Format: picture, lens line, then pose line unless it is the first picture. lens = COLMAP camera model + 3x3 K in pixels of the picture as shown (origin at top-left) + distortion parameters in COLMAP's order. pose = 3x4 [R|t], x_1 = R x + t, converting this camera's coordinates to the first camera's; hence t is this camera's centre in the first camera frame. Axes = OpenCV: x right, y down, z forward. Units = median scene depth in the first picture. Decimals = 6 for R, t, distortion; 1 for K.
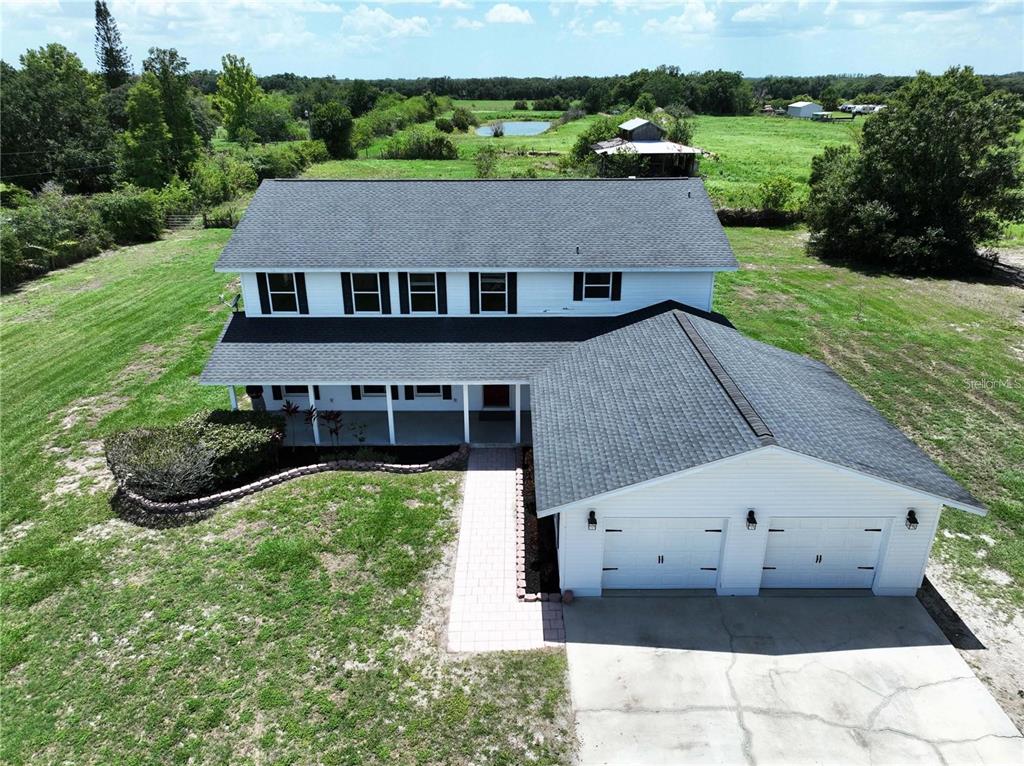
lens RADIAL K [[719.1, 0, 513.5], [0, 719.1, 378.4], [0, 0, 1]] dist [0.003362, 0.005769]
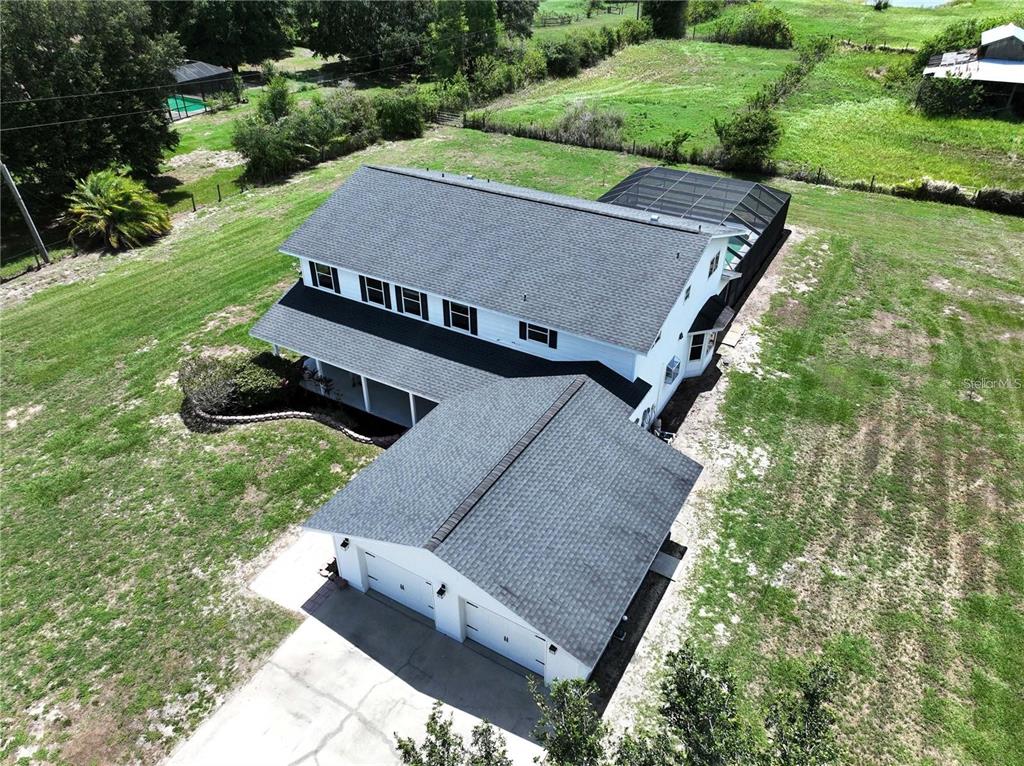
lens RADIAL K [[719.1, 0, 513.5], [0, 719.1, 378.4], [0, 0, 1]] dist [0.003362, 0.005769]
pose [[0.864180, 0.283240, -0.415896, 0.564102], [-0.194522, 0.950320, 0.243009, -0.321623], [0.464064, -0.129103, 0.876343, -0.000614]]
